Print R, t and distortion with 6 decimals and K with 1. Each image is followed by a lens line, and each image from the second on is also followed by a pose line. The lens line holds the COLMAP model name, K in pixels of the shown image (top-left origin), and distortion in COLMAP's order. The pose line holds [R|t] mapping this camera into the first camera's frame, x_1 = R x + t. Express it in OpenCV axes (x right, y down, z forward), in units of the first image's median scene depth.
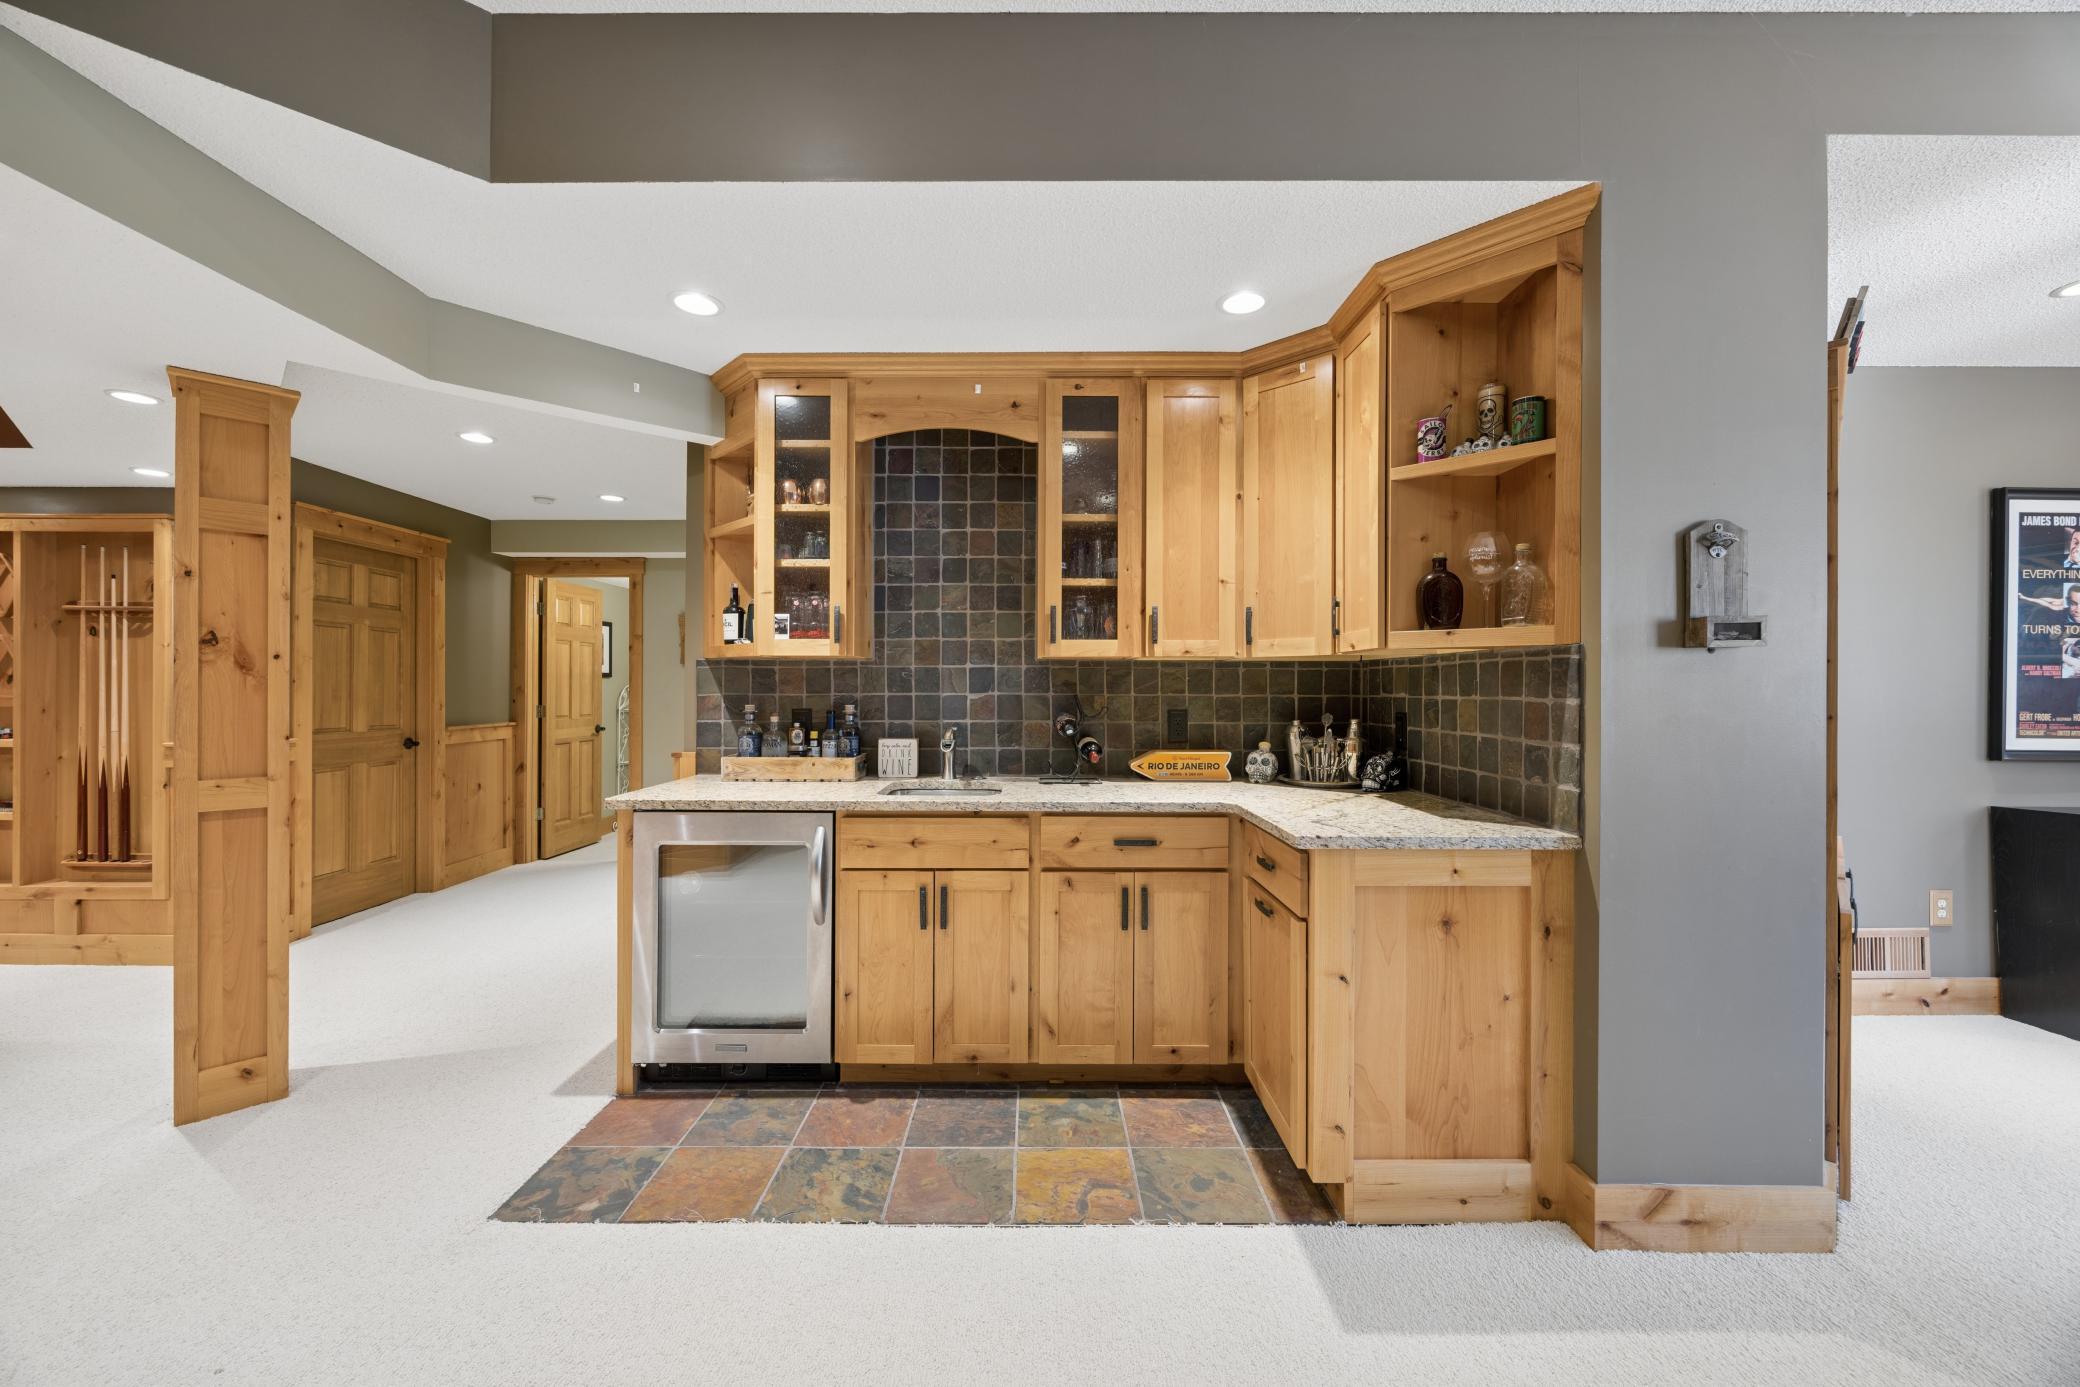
lens RADIAL K [[803.3, 0, 1041.2], [0, 803.3, 686.3], [0, 0, 1]] dist [-0.001221, 0.000019]
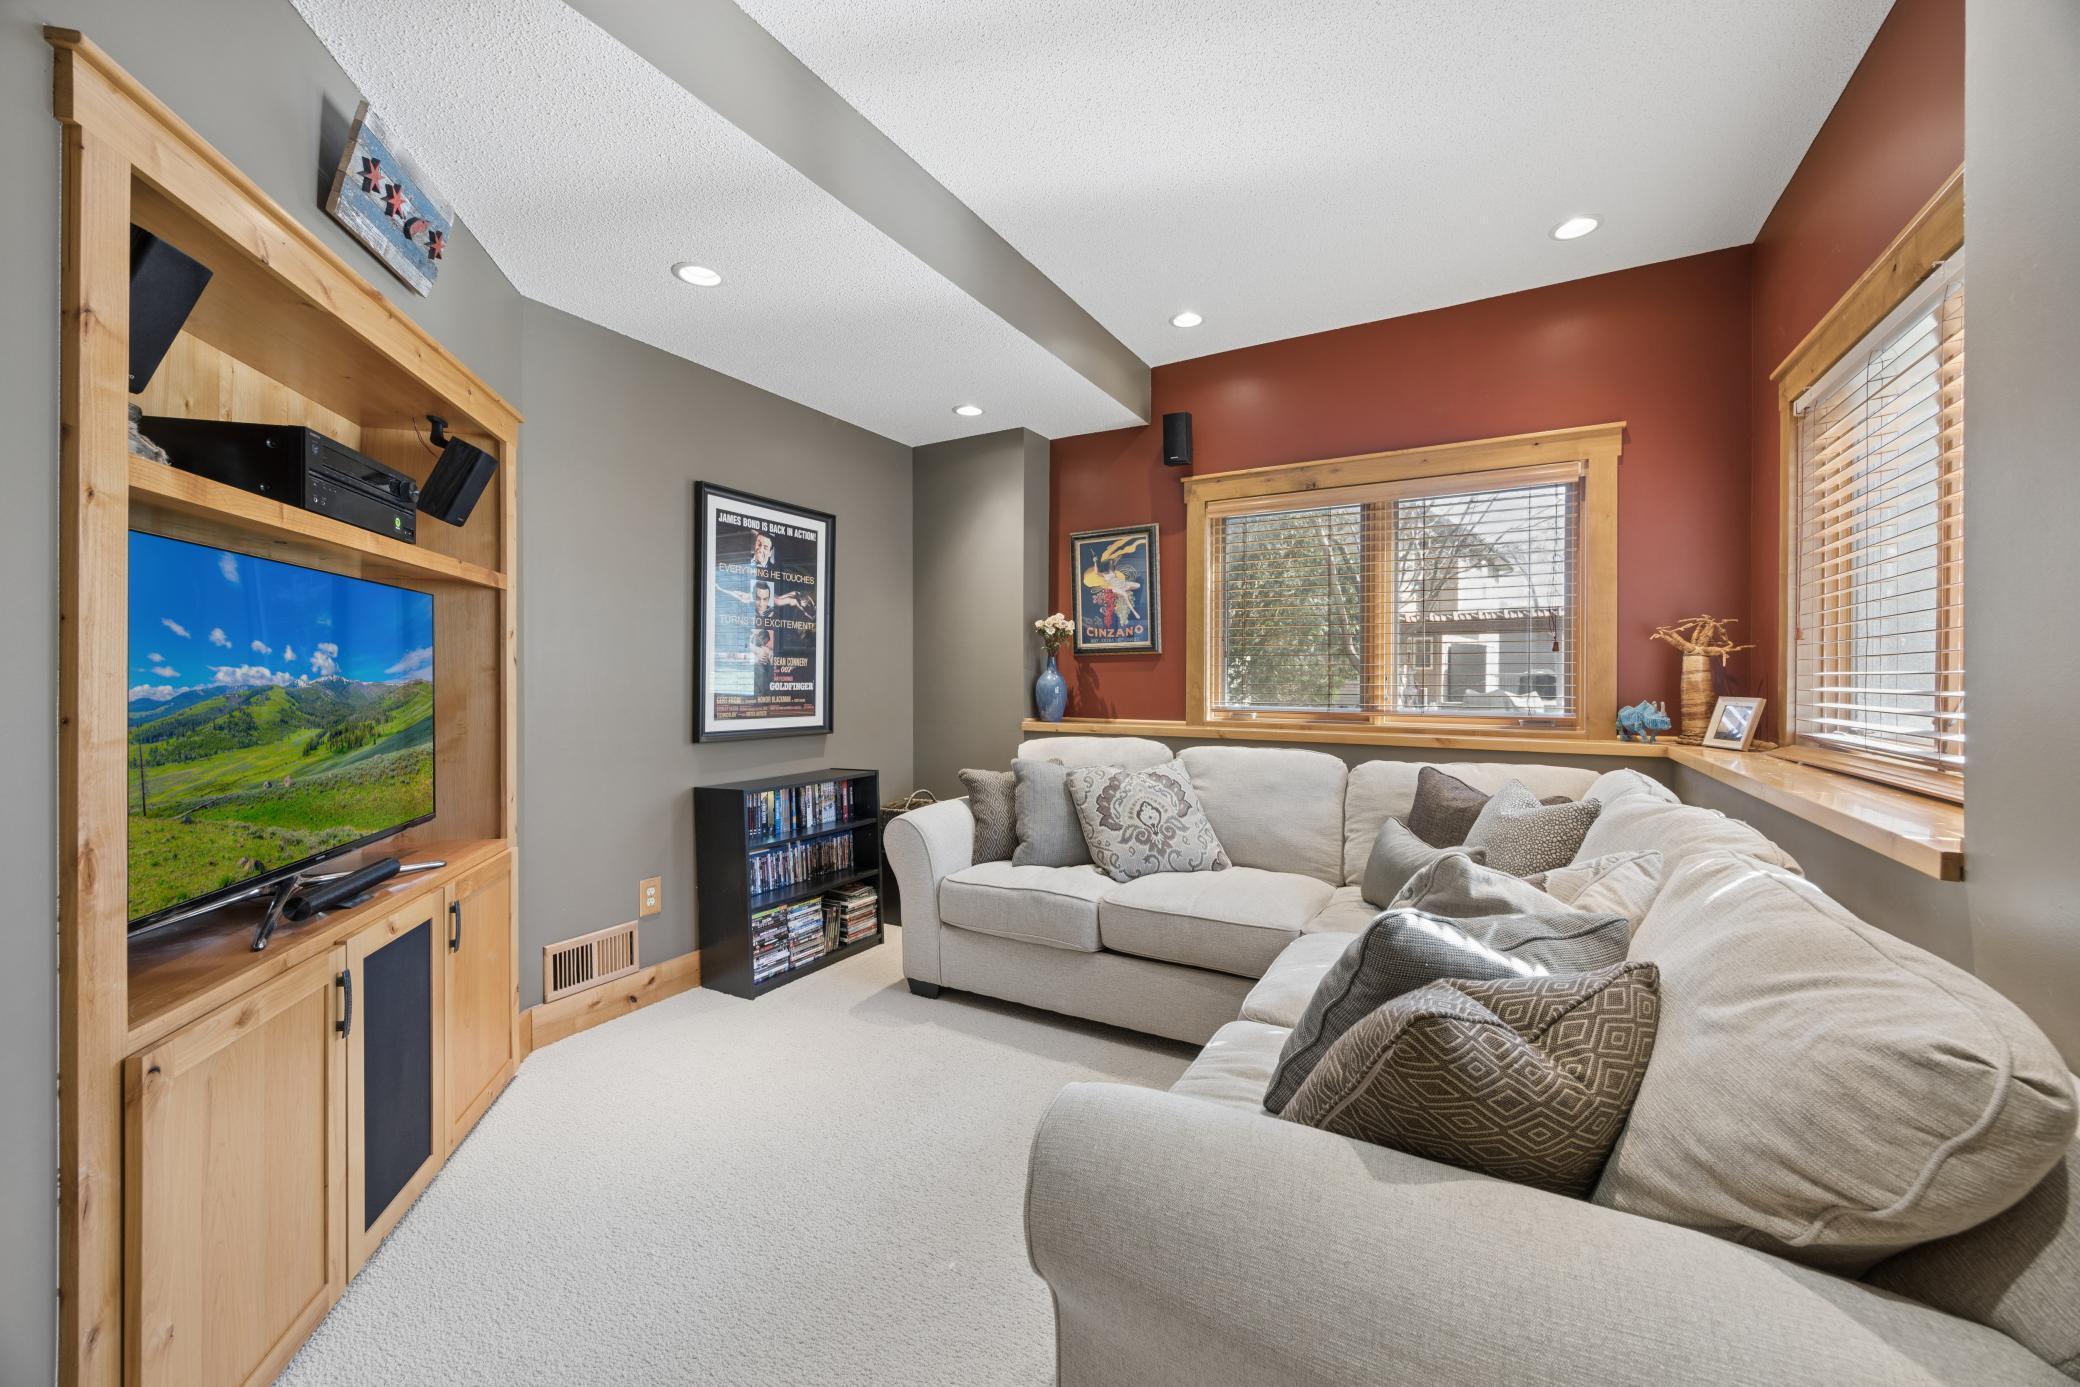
lens RADIAL K [[803.3, 0, 1039.4], [0, 803.3, 689.0], [0, 0, 1]] dist [-0.001221, 0.000019]
pose [[0.497022, -0.012177, 0.867653, 0.507367], [0.001320, 0.999911, 0.013277, 0.009454], [-0.867737, -0.005454, 0.496994, 0.097240]]
